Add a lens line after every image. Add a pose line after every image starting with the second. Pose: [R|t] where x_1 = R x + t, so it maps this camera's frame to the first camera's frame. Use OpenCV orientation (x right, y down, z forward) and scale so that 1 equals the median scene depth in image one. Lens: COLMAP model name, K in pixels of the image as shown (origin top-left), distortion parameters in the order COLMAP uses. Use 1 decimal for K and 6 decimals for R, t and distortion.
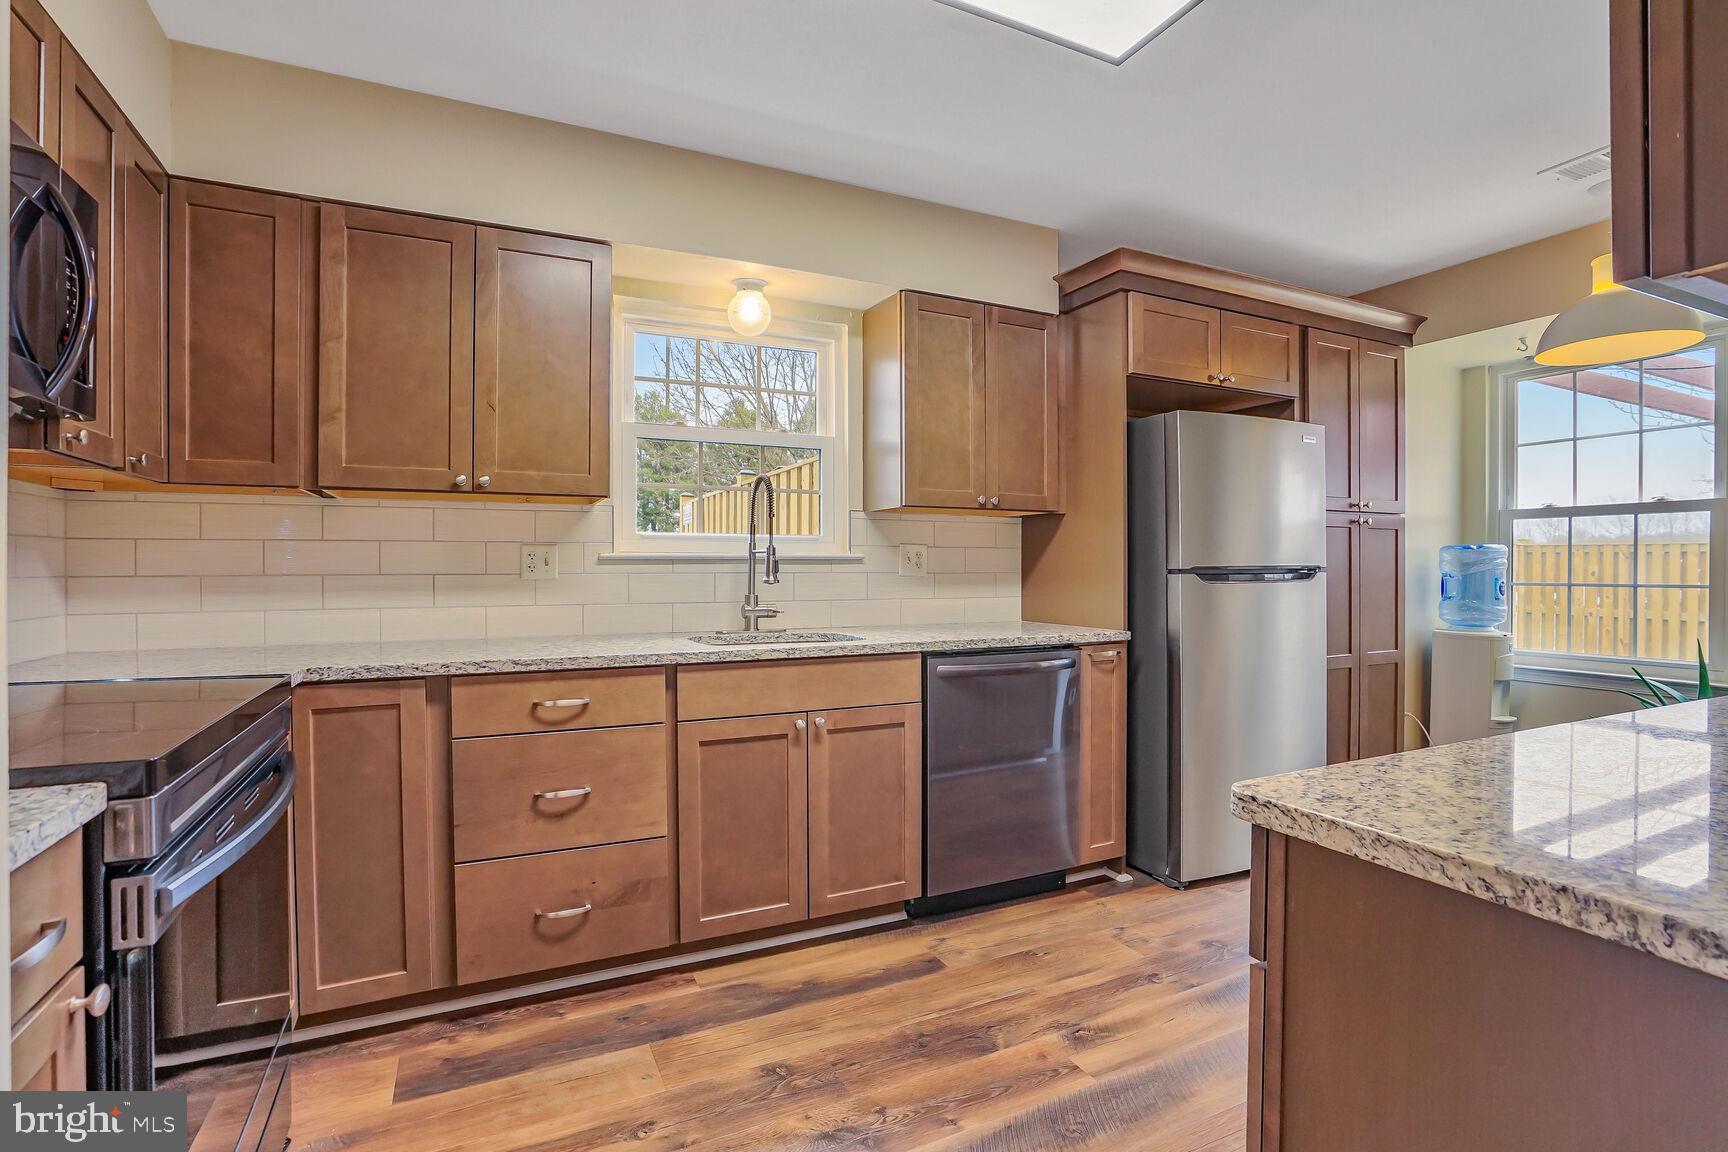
lens RADIAL K [[814.4, 0, 854.7], [0, 814.4, 581.9], [0, 0, 1]] dist [-0.061779, 0.033865]
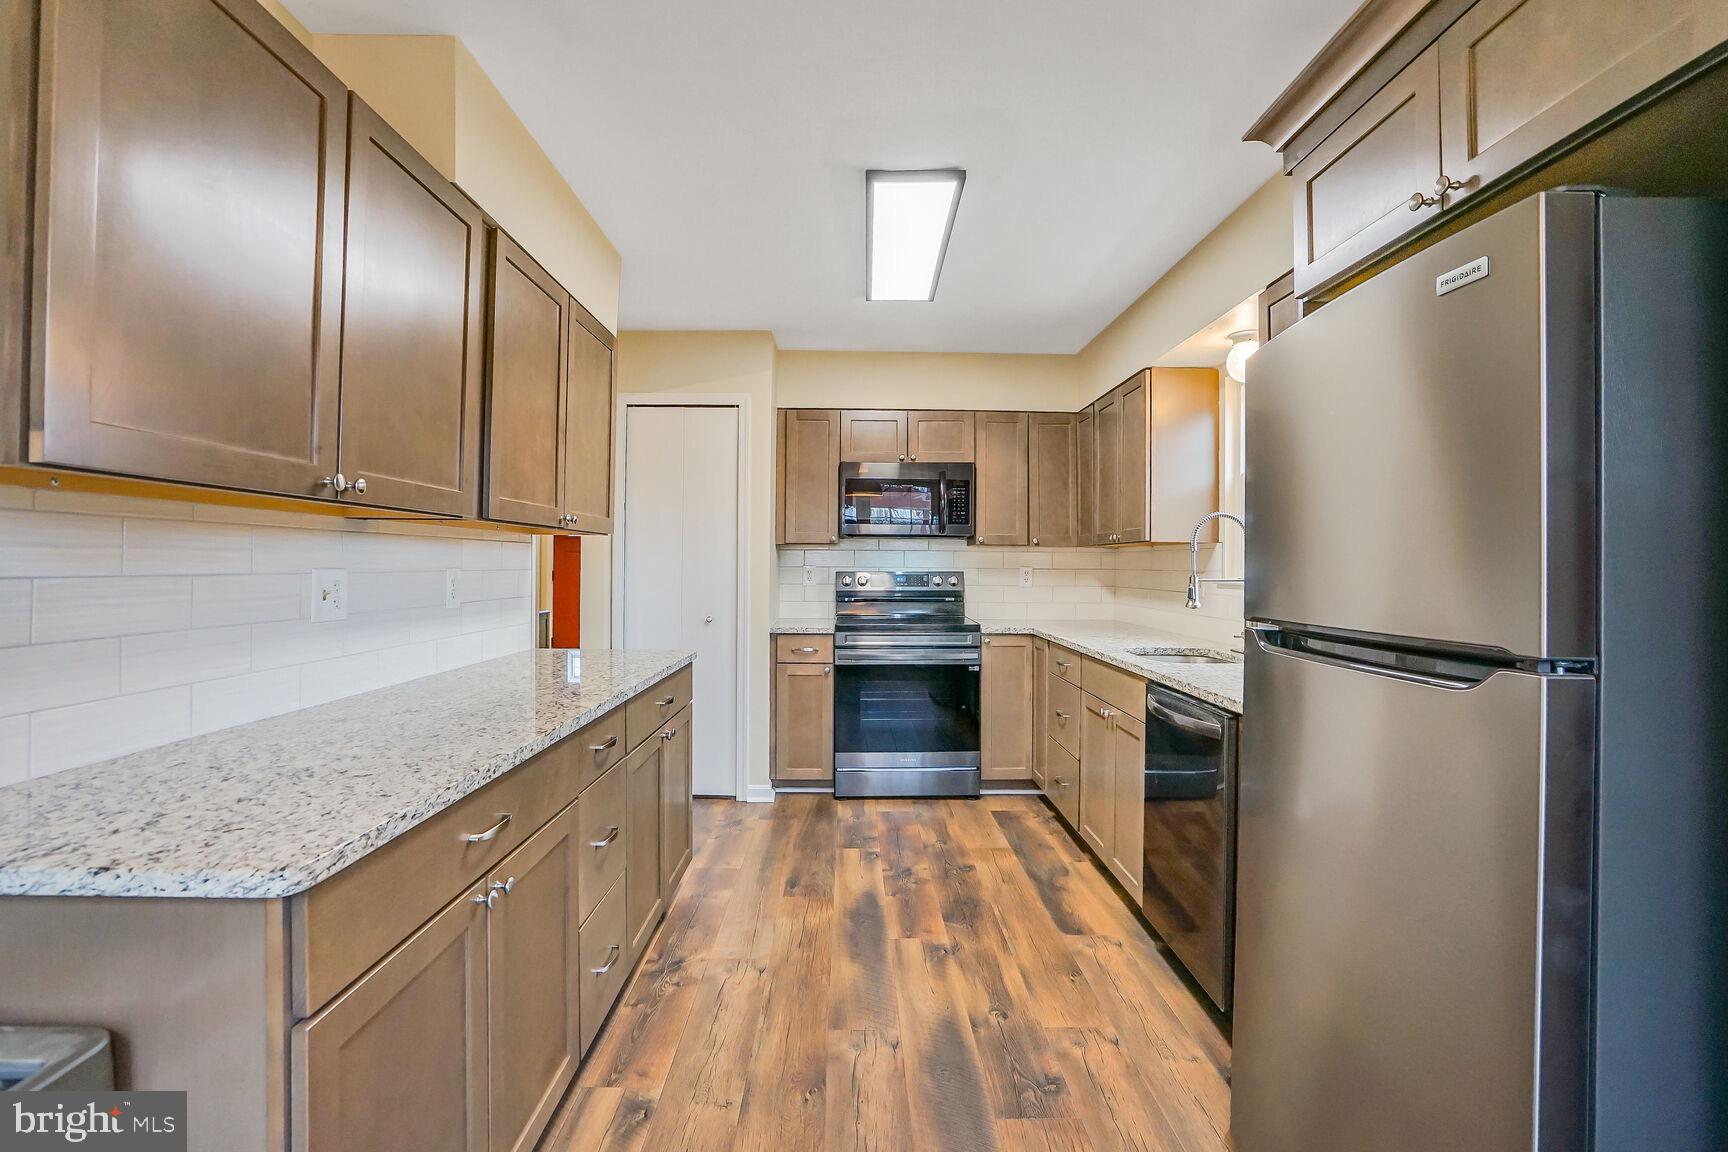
lens RADIAL K [[814.4, 0, 854.7], [0, 814.4, 581.9], [0, 0, 1]] dist [-0.061779, 0.033865]
pose [[-0.427497, 0.018838, -0.903820, 1.488833], [-0.016436, 0.999456, 0.028605, -0.078057], [0.903867, 0.027084, -0.426955, 1.378044]]
